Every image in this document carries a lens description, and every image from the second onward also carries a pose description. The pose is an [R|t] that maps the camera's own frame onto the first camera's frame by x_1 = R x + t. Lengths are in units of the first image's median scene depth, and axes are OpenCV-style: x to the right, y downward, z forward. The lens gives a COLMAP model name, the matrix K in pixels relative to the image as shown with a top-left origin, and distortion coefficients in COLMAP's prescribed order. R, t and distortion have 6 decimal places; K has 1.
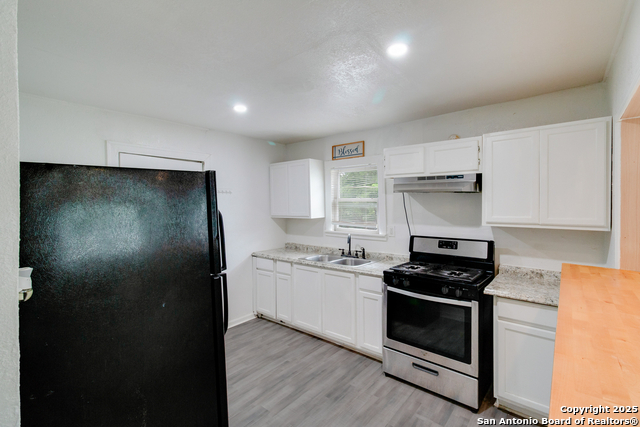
lens RADIAL K [[283.8, 0, 320.0], [0, 283.8, 213.5], [0, 0, 1]] dist [0.014487, -0.000172]
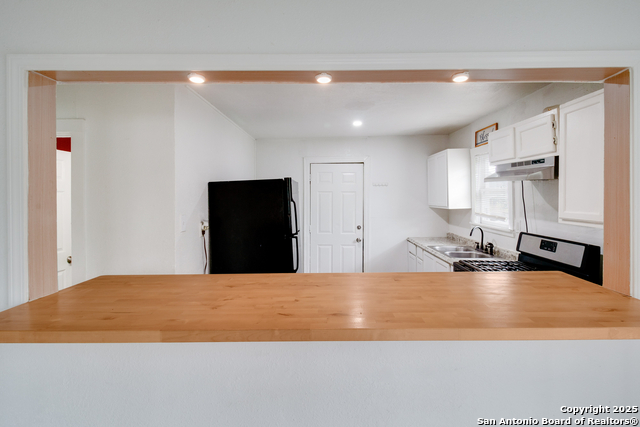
lens RADIAL K [[309.2, 0, 332.7], [0, 309.2, 209.6], [0, 0, 1]] dist [0.018261, -0.000030]
pose [[0.637248, 0.034366, -0.769892, 0.678239], [-0.017605, 0.999394, 0.030038, -0.006364], [0.770457, -0.005588, 0.637467, -0.018211]]
